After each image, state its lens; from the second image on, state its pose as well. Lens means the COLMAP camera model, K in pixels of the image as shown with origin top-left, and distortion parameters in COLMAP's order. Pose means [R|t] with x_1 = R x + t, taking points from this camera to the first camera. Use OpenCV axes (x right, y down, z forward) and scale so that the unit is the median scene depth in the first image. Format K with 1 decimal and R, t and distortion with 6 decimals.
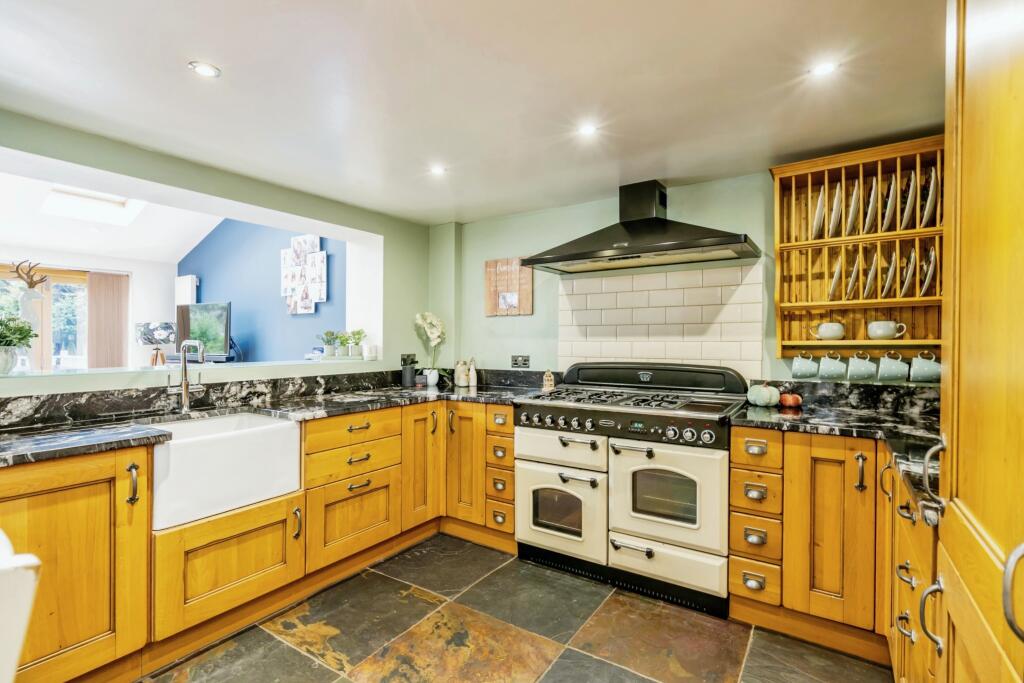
lens RADIAL K [[488.4, 0, 519.9], [0, 488.4, 339.3], [0, 0, 1]] dist [0.013338, -0.000425]
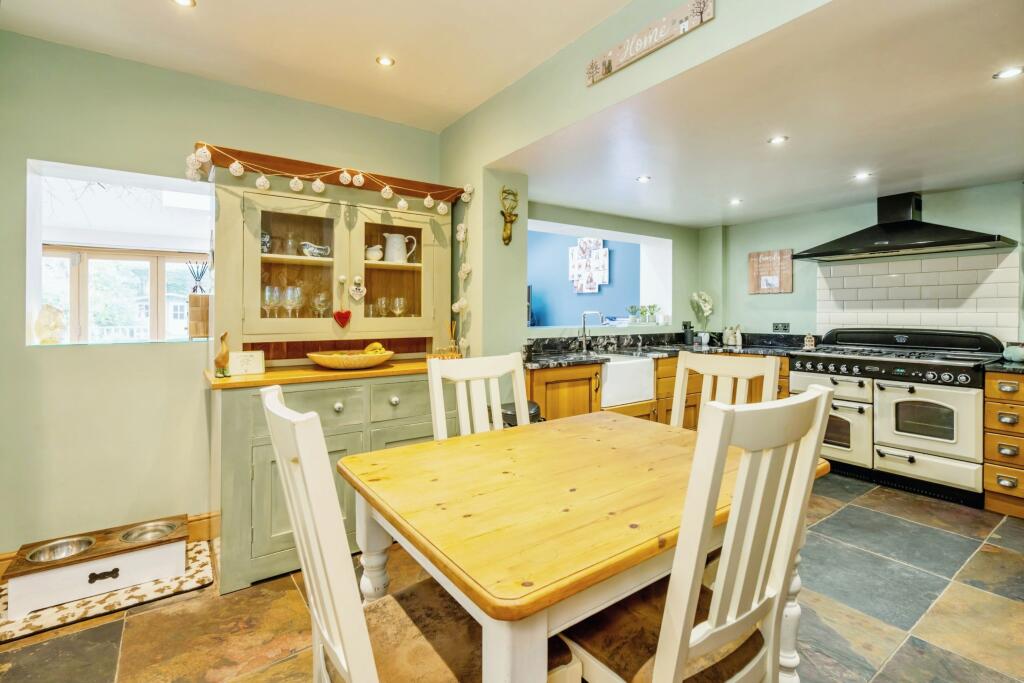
lens RADIAL K [[488.4, 0, 496.9], [0, 488.4, 309.0], [0, 0, 1]] dist [0.013338, -0.000425]
pose [[0.926287, -0.002073, -0.376813, -0.271093], [0.000703, 0.999993, -0.003775, -0.000489], [0.376818, 0.003232, 0.926282, -0.688209]]
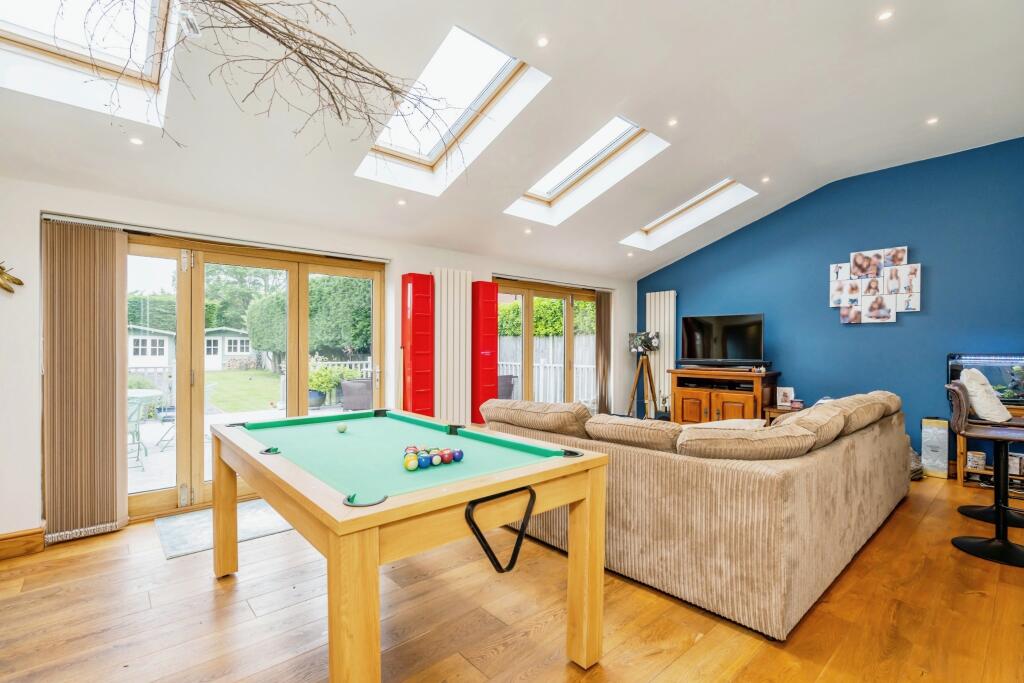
lens RADIAL K [[488.4, 0, 512.6], [0, 488.4, 347.3], [0, 0, 1]] dist [0.013338, -0.000425]
pose [[0.962200, 0.003178, -0.272325, -1.568904], [-0.003461, 0.999994, -0.000557, 0.007132], [0.272321, 0.001479, 0.962205, -0.431766]]
